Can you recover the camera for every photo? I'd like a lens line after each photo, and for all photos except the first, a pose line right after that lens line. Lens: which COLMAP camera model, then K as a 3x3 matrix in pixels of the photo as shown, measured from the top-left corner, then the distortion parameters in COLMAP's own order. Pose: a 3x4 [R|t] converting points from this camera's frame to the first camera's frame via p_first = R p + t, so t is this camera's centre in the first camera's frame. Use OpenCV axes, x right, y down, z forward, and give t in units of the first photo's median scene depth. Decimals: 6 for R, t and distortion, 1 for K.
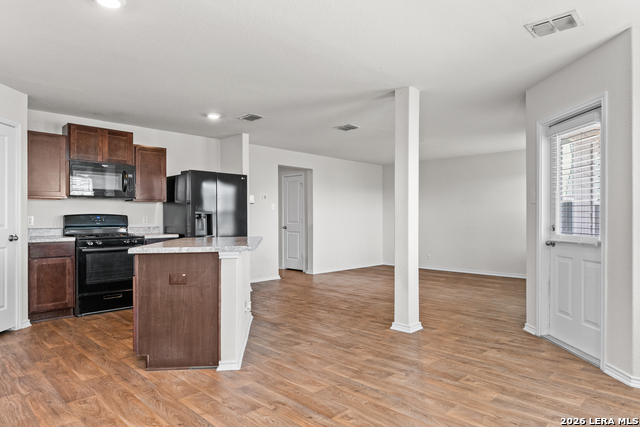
lens RADIAL K [[398.7, 0, 320.2], [0, 398.7, 216.6], [0, 0, 1]] dist [0.001284, -0.001596]
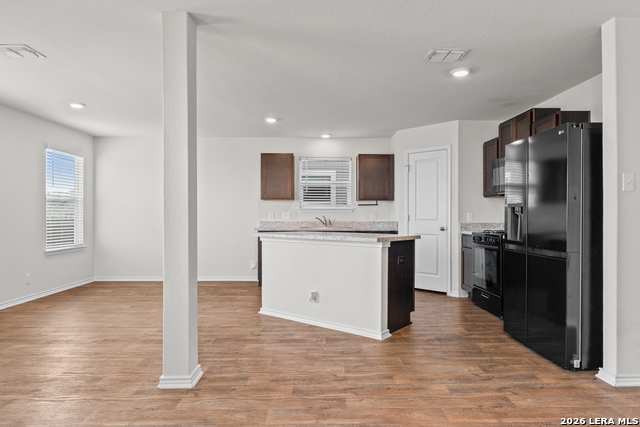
lens RADIAL K [[398.7, 0, 319.8], [0, 398.7, 214.6], [0, 0, 1]] dist [0.001284, -0.001596]
pose [[-0.698843, 0.000144, -0.715275, 0.526772], [0.004660, 0.999980, -0.004352, 0.009748], [0.715260, -0.006375, -0.698829, 1.620432]]
